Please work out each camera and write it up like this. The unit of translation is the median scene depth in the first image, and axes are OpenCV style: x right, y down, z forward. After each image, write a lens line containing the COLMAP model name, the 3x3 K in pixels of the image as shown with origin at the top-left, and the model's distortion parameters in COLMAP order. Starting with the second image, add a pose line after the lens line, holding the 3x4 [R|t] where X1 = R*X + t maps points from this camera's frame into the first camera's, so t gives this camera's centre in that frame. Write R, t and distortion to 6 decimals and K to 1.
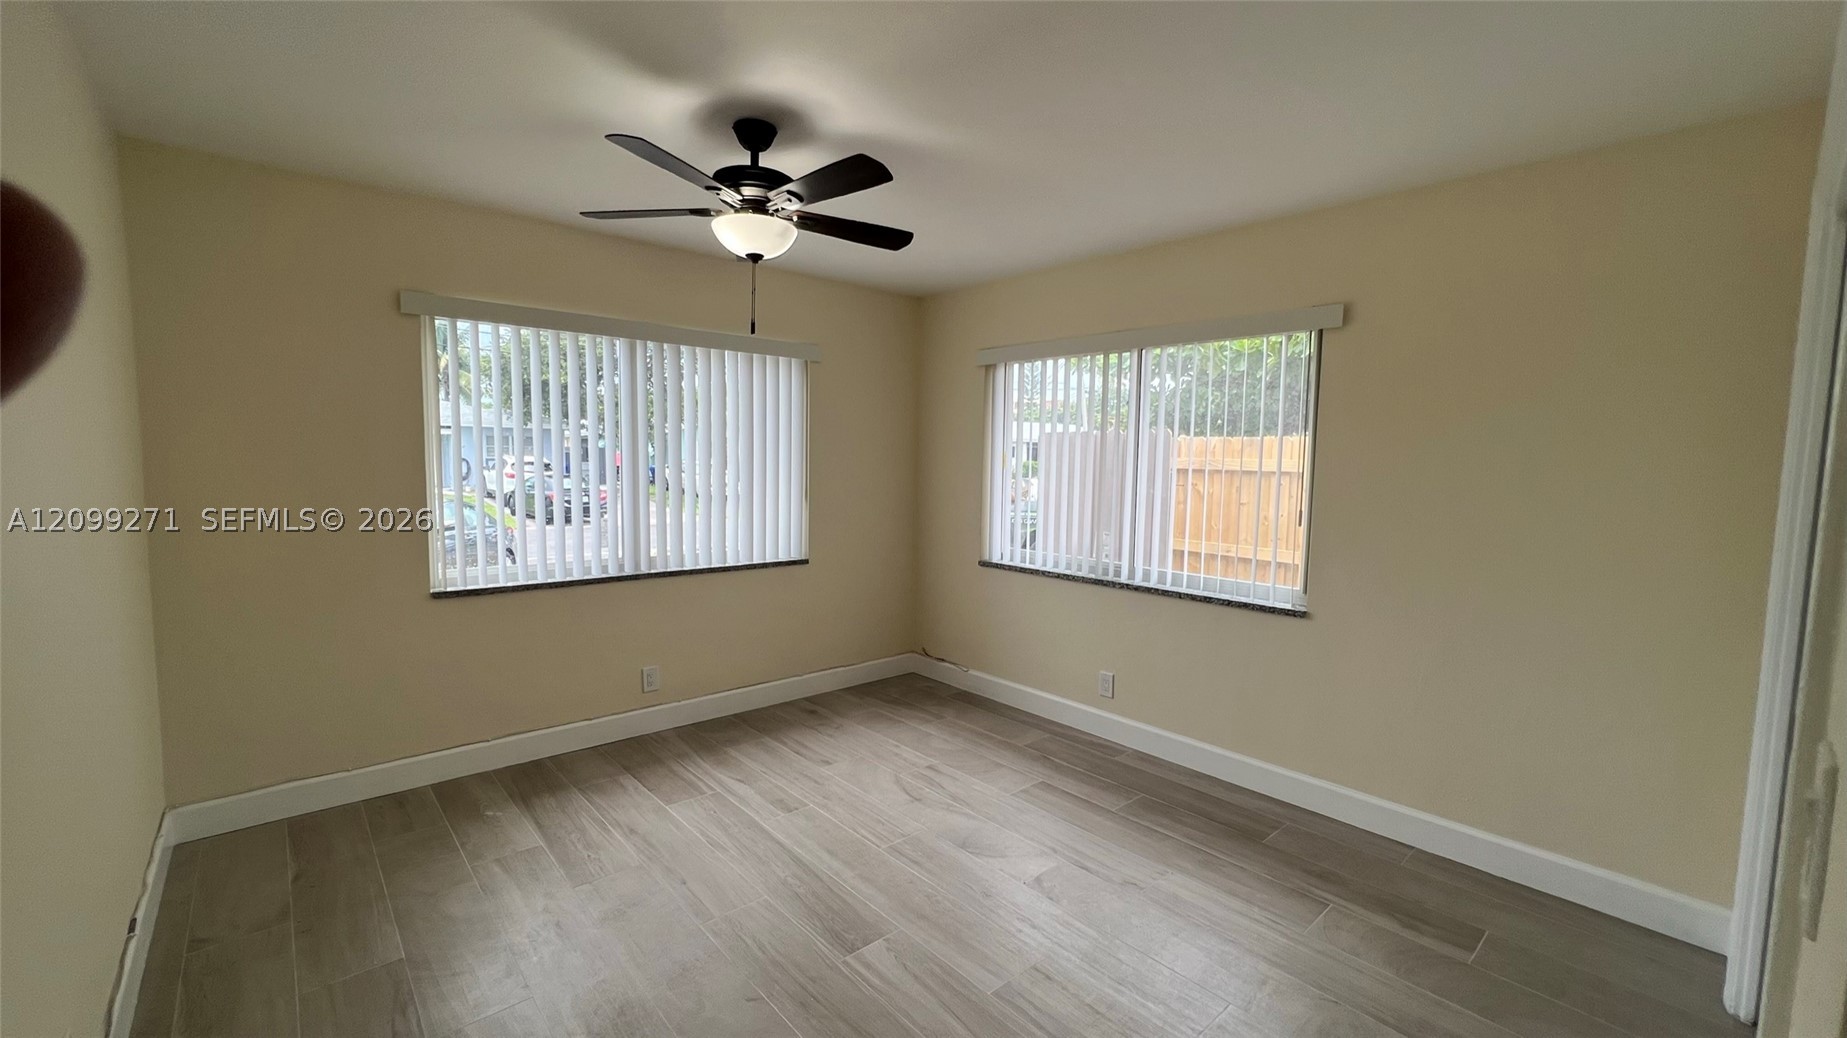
lens RADIAL K [[743.4, 0, 923.5], [0, 743.4, 519.0], [0, 0, 1]] dist [0.000049, -0.000046]
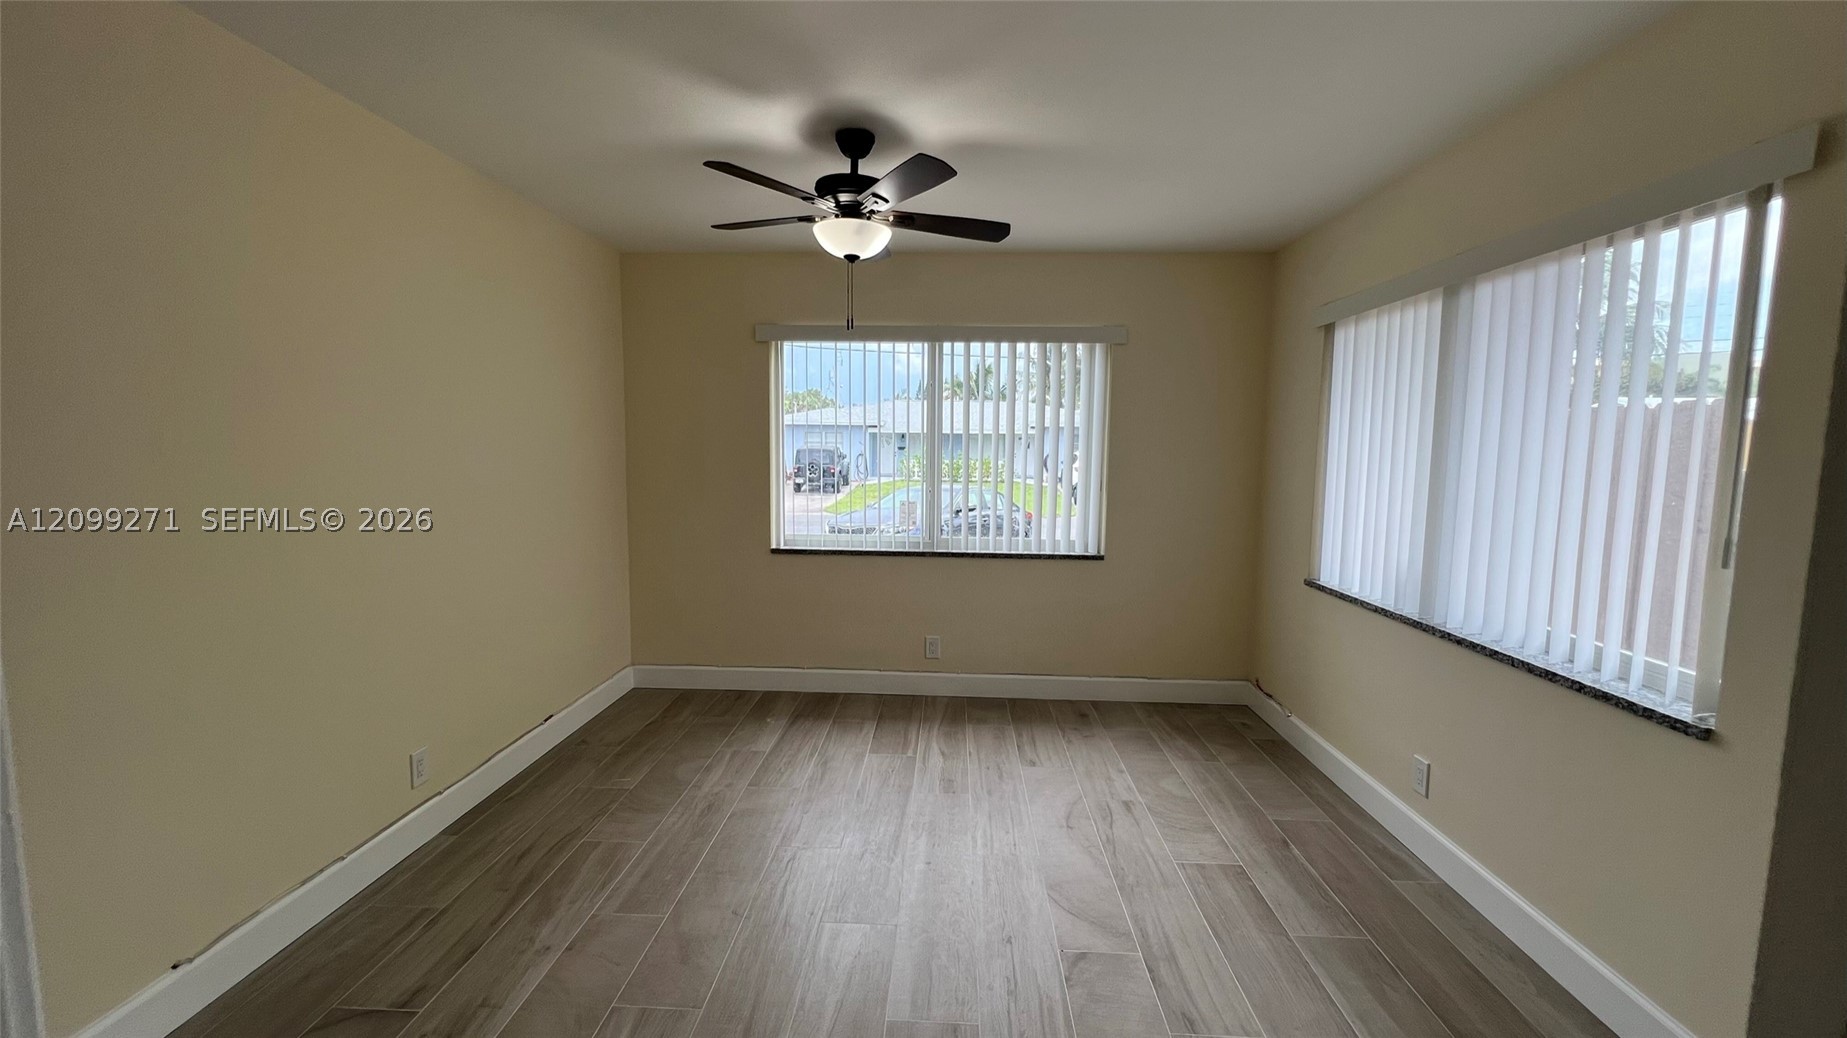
lens RADIAL K [[743.4, 0, 923.5], [0, 743.4, 519.0], [0, 0, 1]] dist [0.000049, -0.000046]
pose [[0.718889, 0.061579, -0.692392, 0.406107], [-0.057439, 0.997924, 0.029115, -0.008104], [0.692748, 0.018840, 0.720934, 0.197791]]
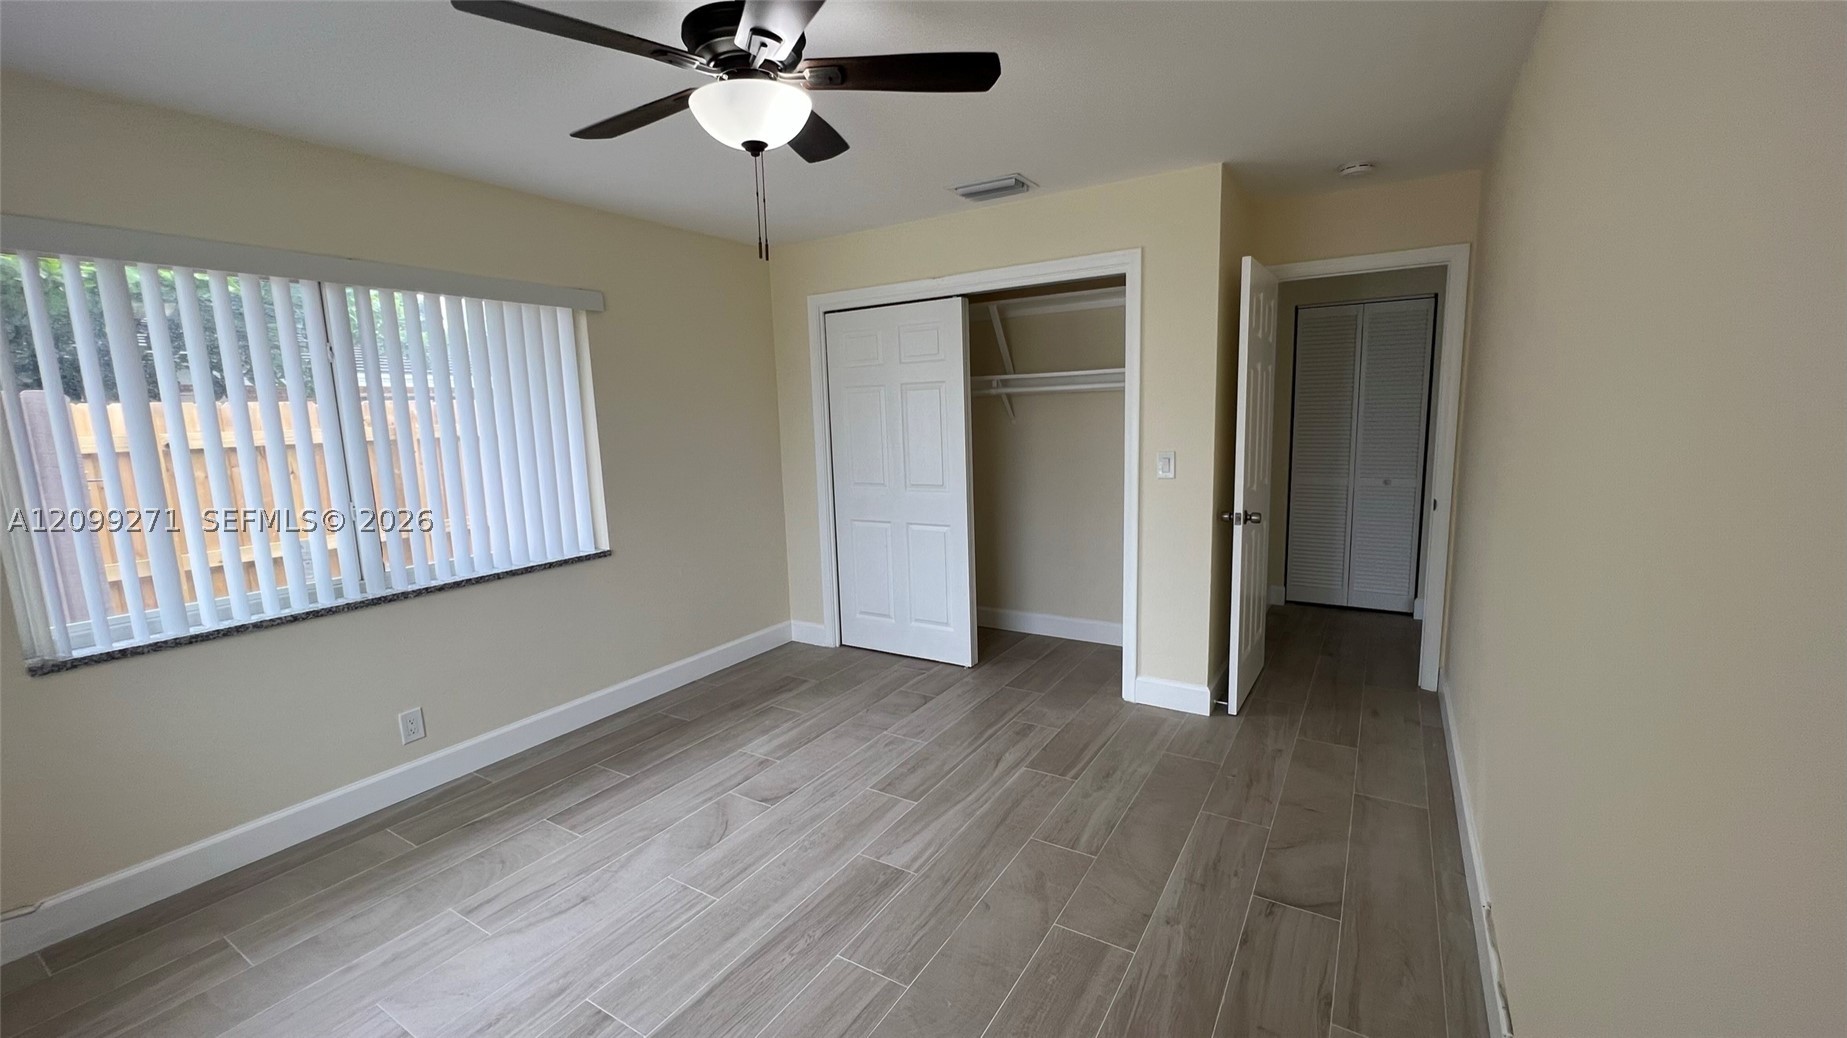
lens RADIAL K [[737.3, 0, 923.5], [0, 737.3, 519.0], [0, 0, 1]] dist [0.001262, 0.000060]
pose [[-0.281331, -0.150130, 0.947794, -0.646825], [0.106403, 0.976715, 0.186295, -0.079711], [-0.953694, 0.153258, -0.258806, 0.710474]]
